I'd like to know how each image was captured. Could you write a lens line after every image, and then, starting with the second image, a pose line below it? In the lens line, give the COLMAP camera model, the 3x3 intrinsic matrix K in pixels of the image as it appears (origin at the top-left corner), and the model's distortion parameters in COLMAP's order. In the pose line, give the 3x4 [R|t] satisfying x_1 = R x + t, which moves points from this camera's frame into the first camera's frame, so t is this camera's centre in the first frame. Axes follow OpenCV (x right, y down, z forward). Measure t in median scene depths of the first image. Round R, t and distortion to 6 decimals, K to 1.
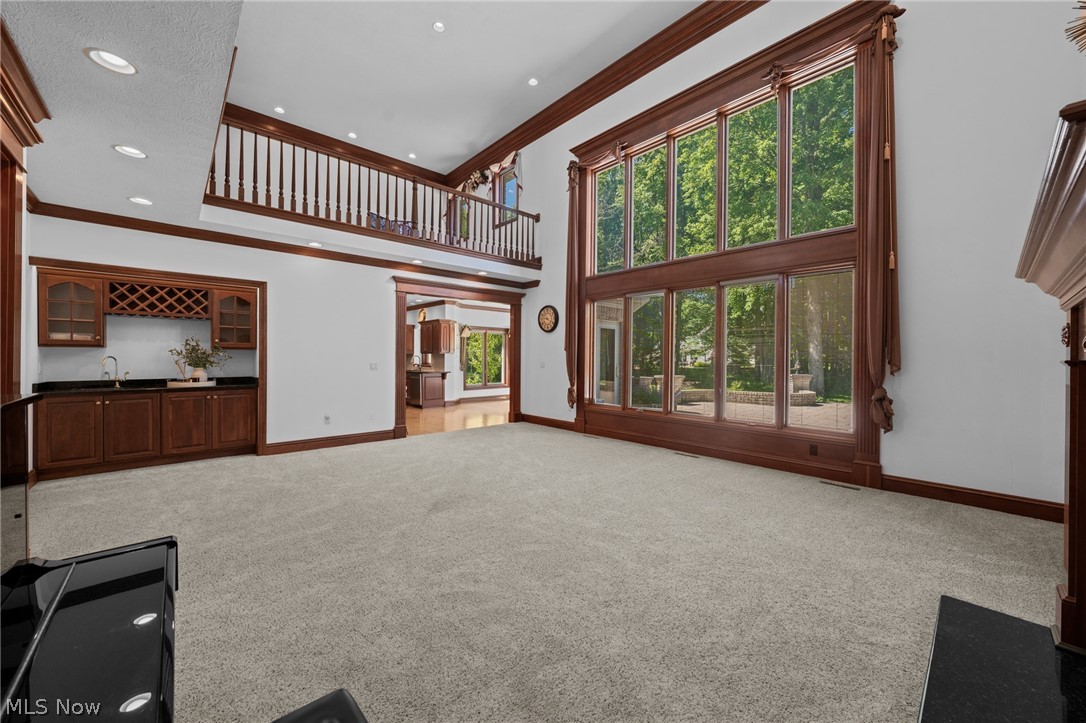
lens RADIAL K [[423.6, 0, 542.0], [0, 423.6, 358.3], [0, 0, 1]] dist [-0.003611, -0.000480]
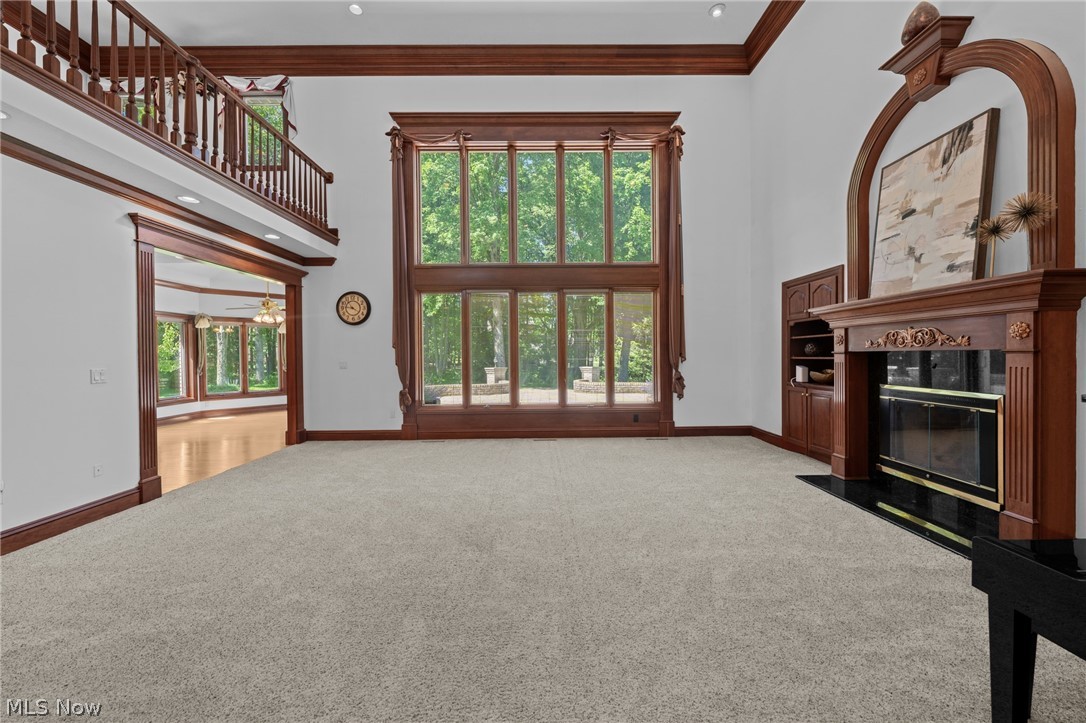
lens RADIAL K [[423.6, 0, 558.8], [0, 423.6, 359.4], [0, 0, 1]] dist [-0.003611, -0.000480]
pose [[0.639985, -0.021493, 0.768087, -0.494510], [0.013805, 0.999769, 0.016473, -0.003824], [-0.768263, 0.000061, 0.640134, 0.248158]]
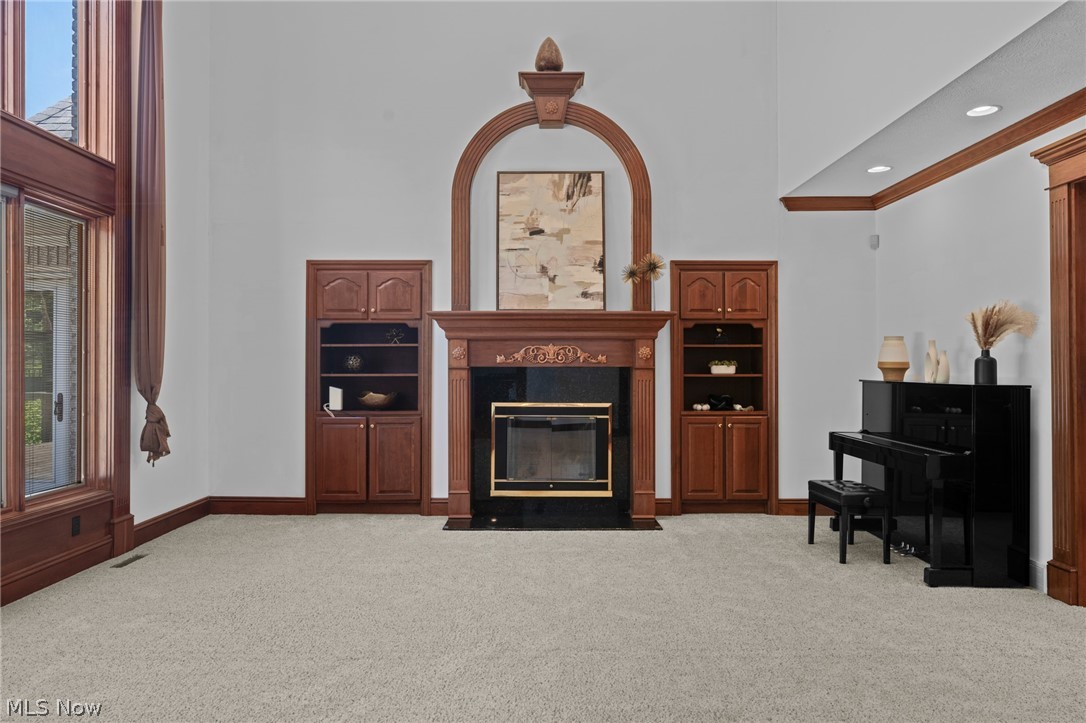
lens RADIAL K [[706.4, 0, 552.4], [0, 706.4, 359.7], [0, 0, 1]] dist [-0.020115, 0.000748]
pose [[-0.755716, -0.002726, 0.654894, -0.387189], [-0.006503, 0.999973, -0.003341, -0.006615], [-0.654867, -0.006784, -0.755714, 1.077902]]
